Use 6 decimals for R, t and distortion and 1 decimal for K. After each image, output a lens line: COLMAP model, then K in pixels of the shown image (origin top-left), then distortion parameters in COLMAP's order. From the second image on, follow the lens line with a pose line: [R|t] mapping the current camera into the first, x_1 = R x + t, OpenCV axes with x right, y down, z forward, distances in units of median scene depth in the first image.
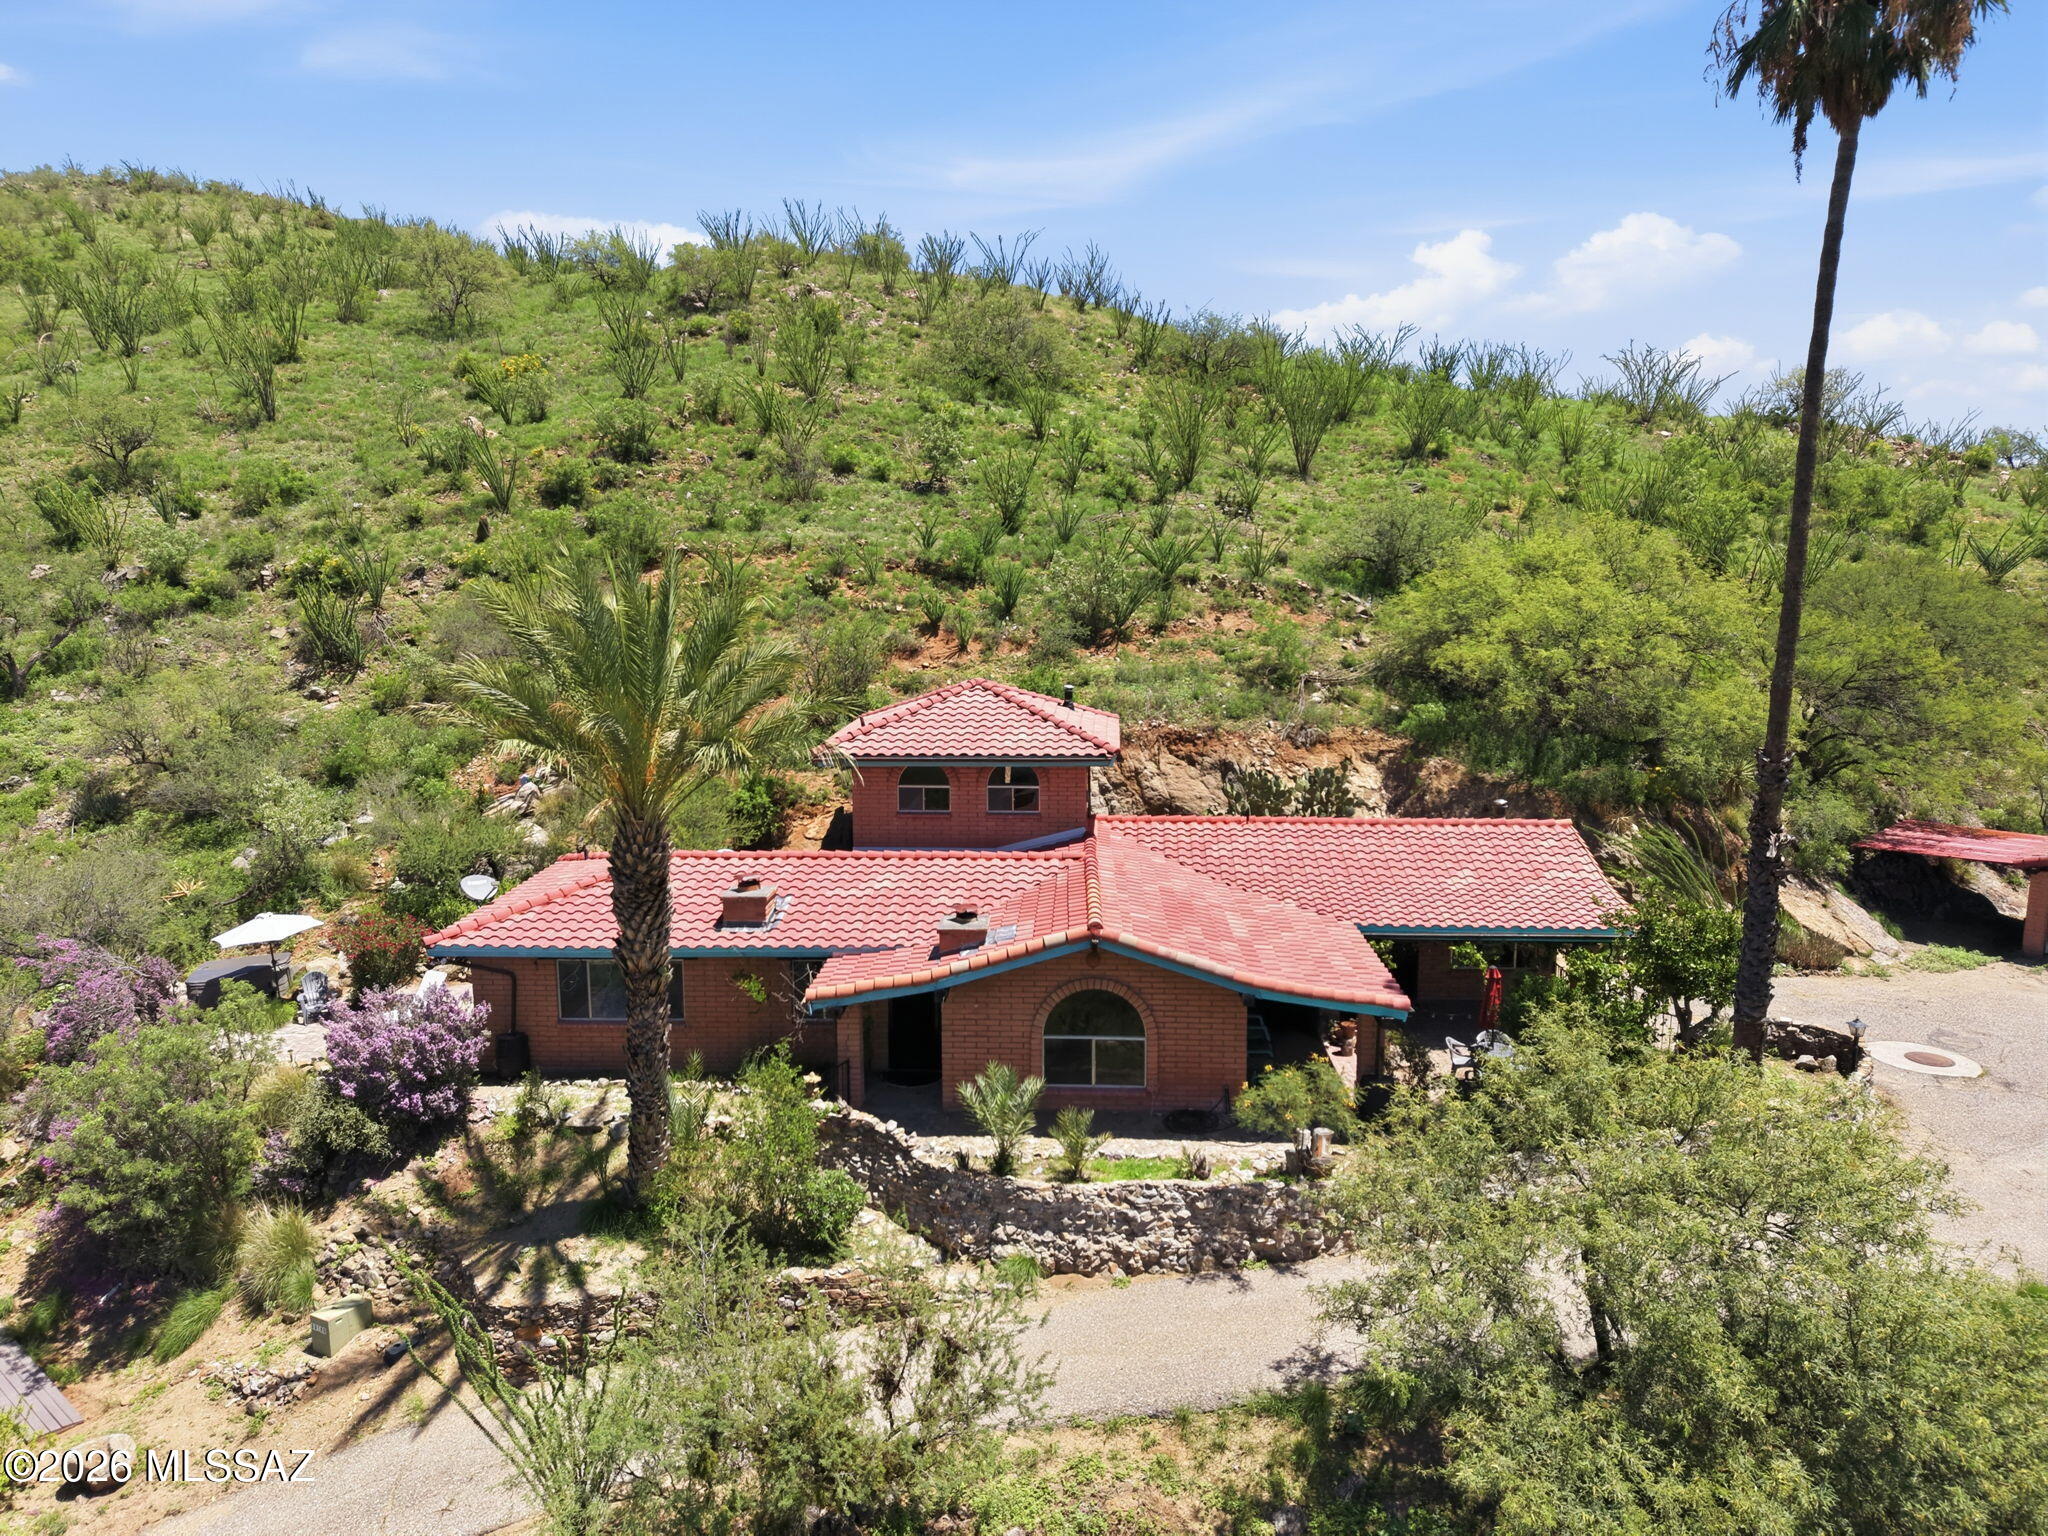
lens RADIAL K [[1371.2, 0, 1024.0], [0, 1371.2, 768.0], [0, 0, 1]] dist [0.036179, -0.026195]
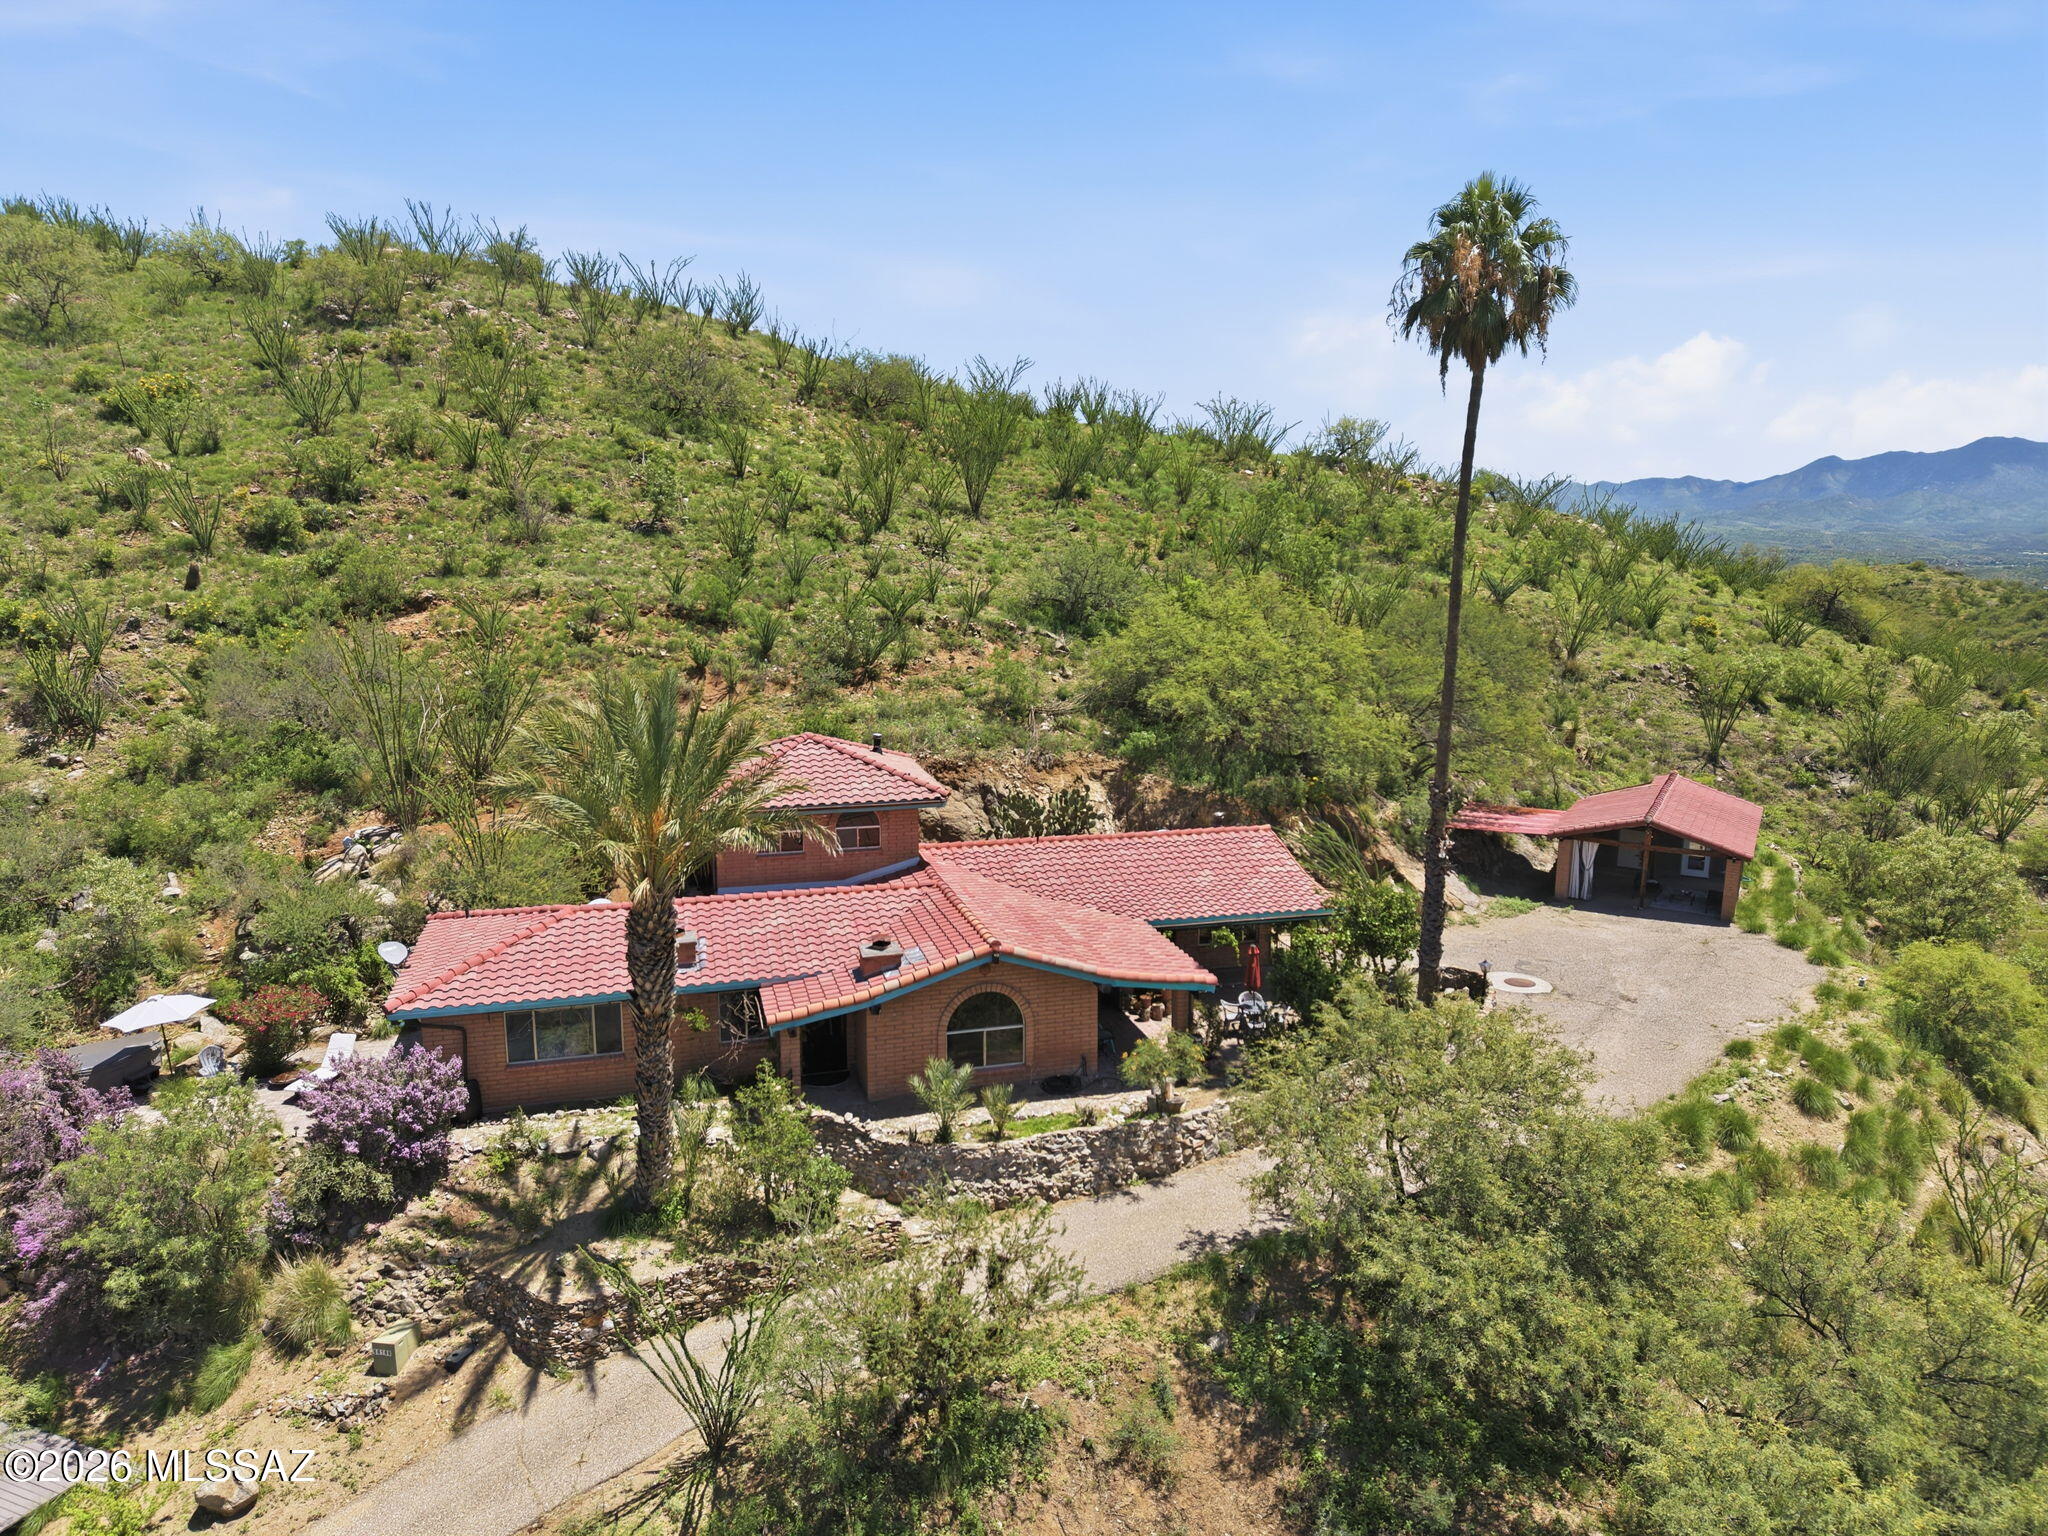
lens RADIAL K [[1371.2, 0, 1024.0], [0, 1371.2, 768.0], [0, 0, 1]] dist [0.036179, -0.026195]
pose [[0.951436, -0.049190, 0.303893, -0.235173], [0.043562, 0.998731, 0.025274, -0.062868], [-0.304750, -0.010809, 0.952371, -0.184117]]
